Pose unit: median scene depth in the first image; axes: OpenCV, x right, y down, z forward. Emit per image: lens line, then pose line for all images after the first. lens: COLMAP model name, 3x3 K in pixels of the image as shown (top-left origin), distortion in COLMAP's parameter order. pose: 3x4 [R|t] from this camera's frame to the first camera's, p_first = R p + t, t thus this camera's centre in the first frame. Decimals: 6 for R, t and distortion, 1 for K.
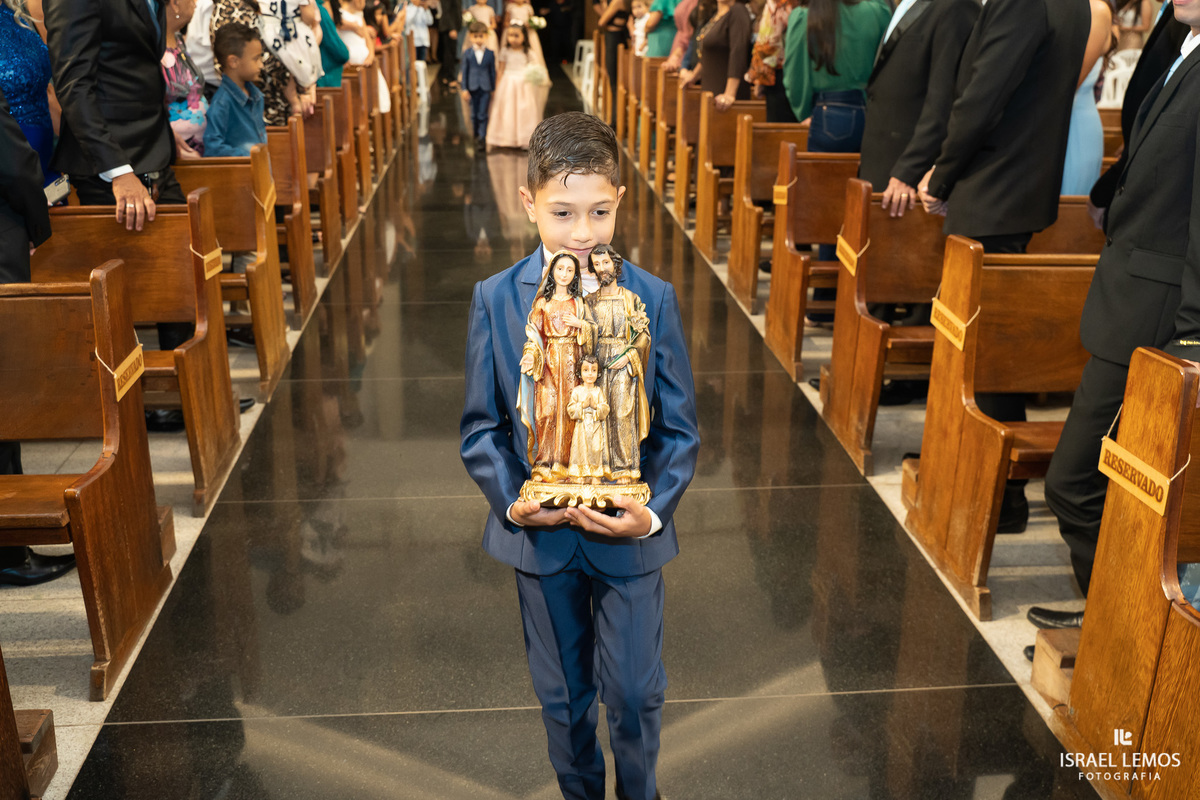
lens RADIAL K [[1188.7, 0, 600.0], [0, 1188.7, 400.0], [0, 0, 1]] dist [-0.044930, -0.001461]
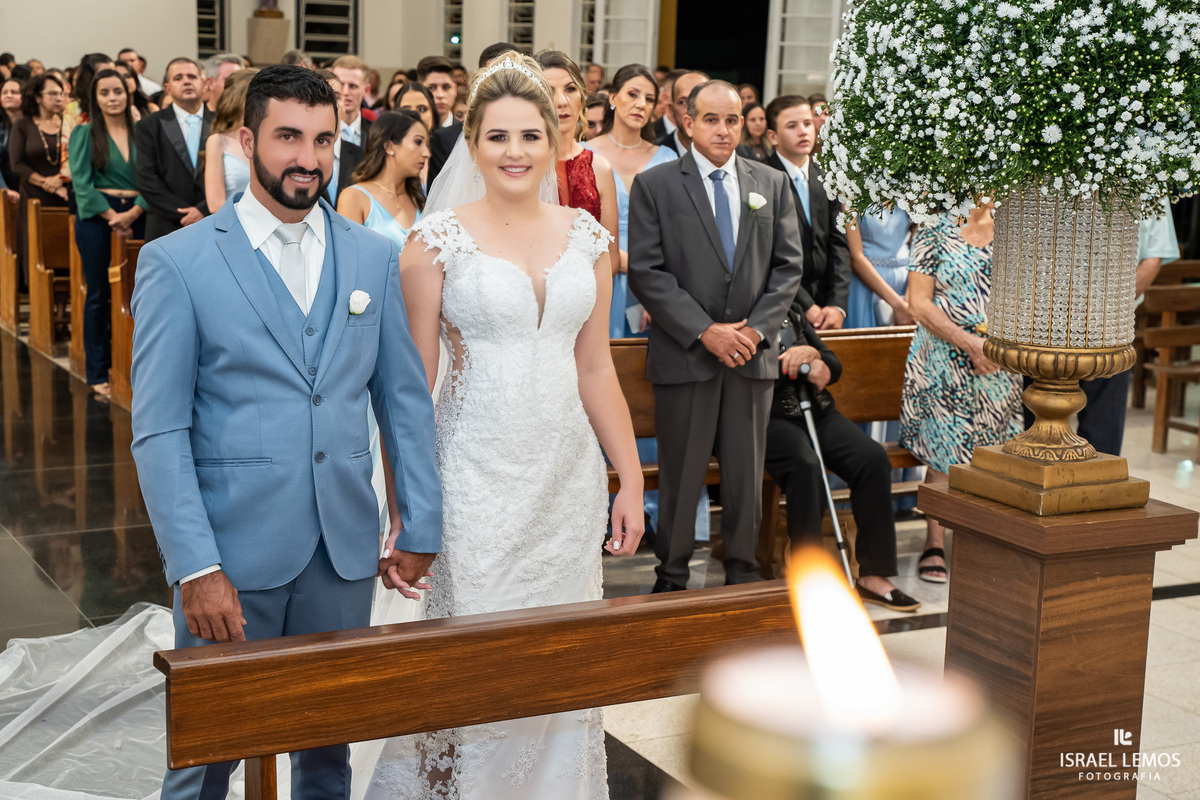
lens RADIAL K [[1841.5, 0, 600.0], [0, 1841.5, 400.0], [0, 0, 1]] dist [0.940120, -3.997855]
pose [[0.921351, -0.055918, 0.384689, -0.198152], [0.118803, 0.982757, -0.141688, 0.368149], [-0.370133, 0.176246, 0.912107, -1.225367]]
